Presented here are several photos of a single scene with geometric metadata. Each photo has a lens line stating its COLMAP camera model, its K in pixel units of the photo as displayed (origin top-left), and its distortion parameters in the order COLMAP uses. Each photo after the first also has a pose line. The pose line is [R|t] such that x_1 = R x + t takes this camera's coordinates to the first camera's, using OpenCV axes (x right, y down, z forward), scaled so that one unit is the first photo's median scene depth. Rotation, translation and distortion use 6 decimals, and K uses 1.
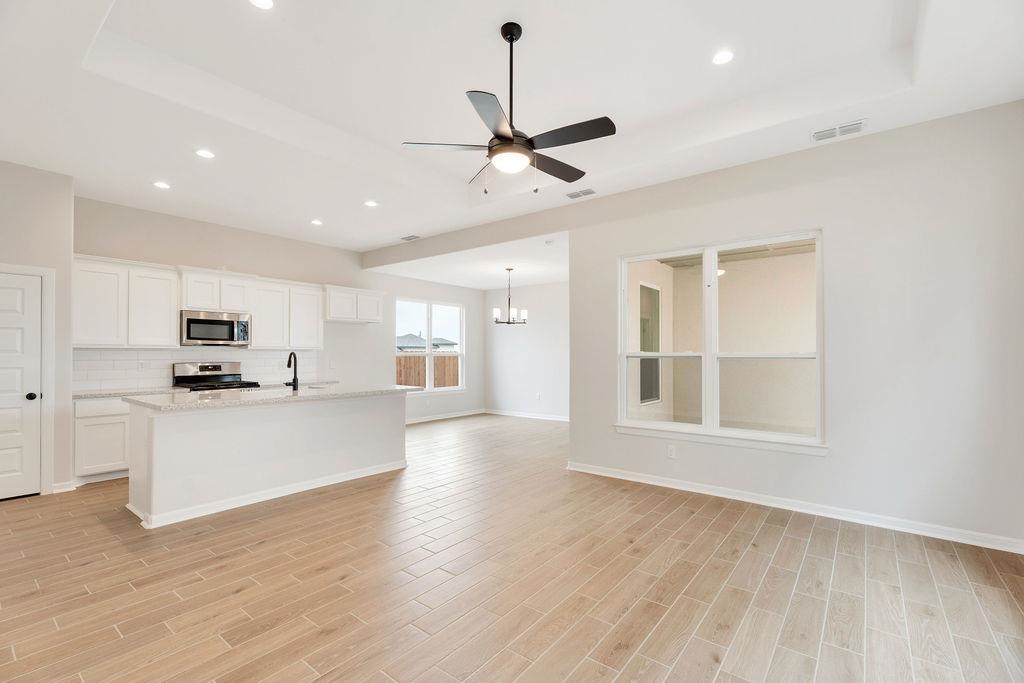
lens RADIAL K [[459.9, 0, 512.9], [0, 459.9, 347.8], [0, 0, 1]] dist [-0.002850, 0.001823]
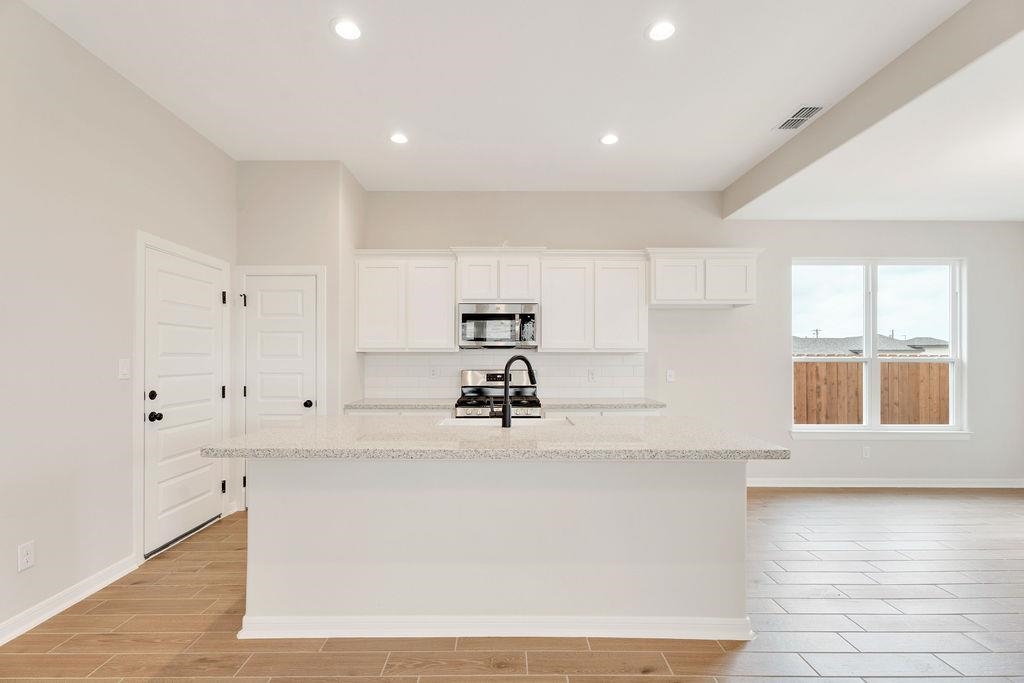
lens RADIAL K [[459.9, 0, 506.7], [0, 459.9, 354.6], [0, 0, 1]] dist [-0.002850, 0.001823]
pose [[0.620244, -0.005826, -0.784387, -0.033728], [0.007959, 0.999968, -0.001134, 0.005736], [0.784368, -0.005540, 0.620270, 0.434960]]
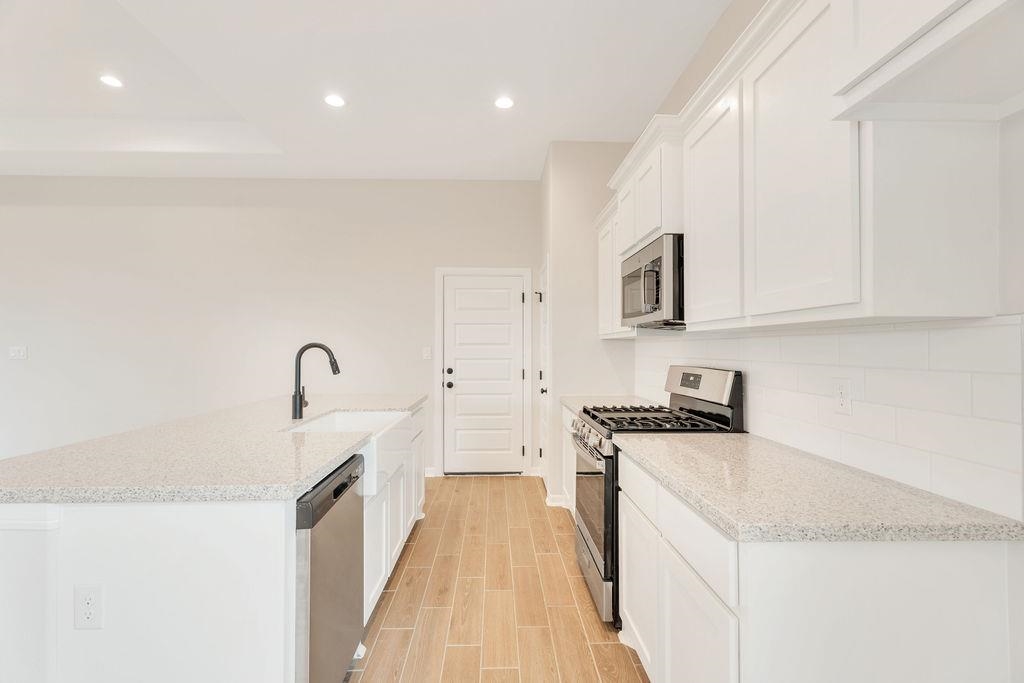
lens RADIAL K [[459.9, 0, 506.9], [0, 459.9, 348.2], [0, 0, 1]] dist [-0.002850, 0.001823]
pose [[-0.770732, 0.000507, -0.637159, -0.211061], [0.006744, 0.999950, -0.007362, 0.012899], [0.637124, -0.009971, -0.770697, 0.977509]]
